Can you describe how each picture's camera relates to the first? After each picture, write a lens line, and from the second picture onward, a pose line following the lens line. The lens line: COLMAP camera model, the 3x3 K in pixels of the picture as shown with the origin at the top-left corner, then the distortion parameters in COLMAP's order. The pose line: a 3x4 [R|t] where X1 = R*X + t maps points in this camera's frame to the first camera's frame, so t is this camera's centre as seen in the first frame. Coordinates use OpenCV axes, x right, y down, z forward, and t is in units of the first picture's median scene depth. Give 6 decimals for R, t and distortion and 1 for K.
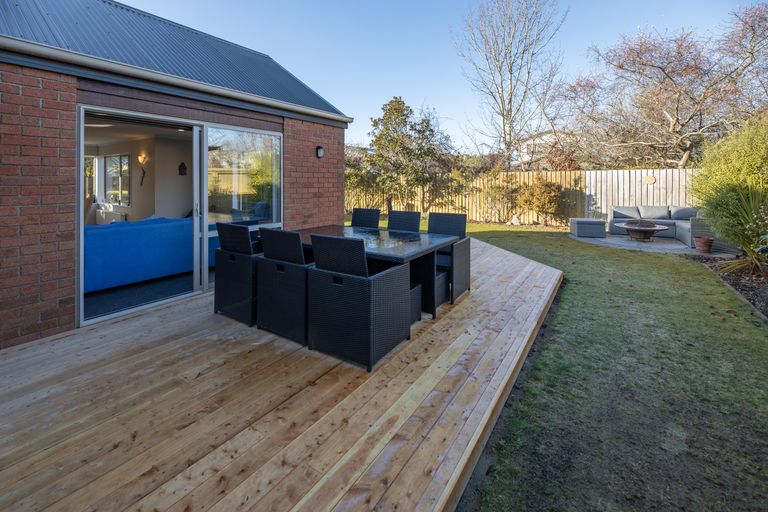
lens RADIAL K [[336.5, 0, 386.8], [0, 336.5, 179.3], [0, 0, 1]] dist [-0.004164, -0.000914]
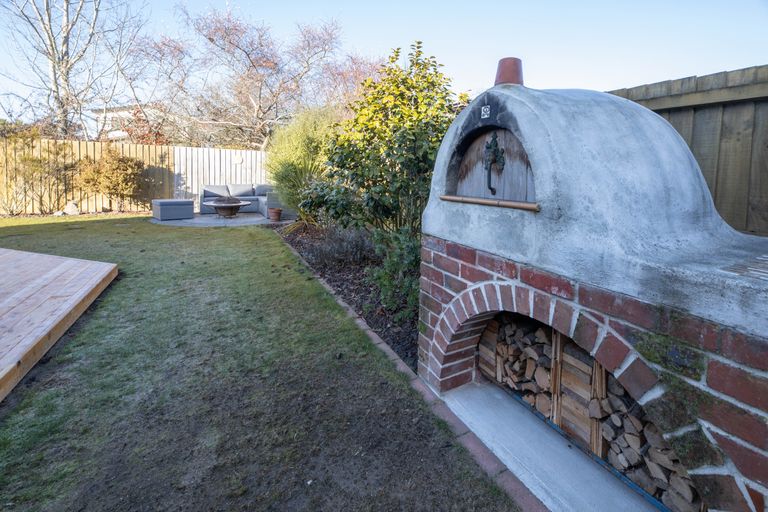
lens RADIAL K [[336.5, 0, 386.8], [0, 336.5, 179.3], [0, 0, 1]] dist [-0.004164, -0.000914]
pose [[0.495700, -0.008169, 0.868456, 0.101382], [-0.018359, 0.999634, 0.019881, 0.035214], [-0.868300, -0.025799, 0.495368, 0.071068]]
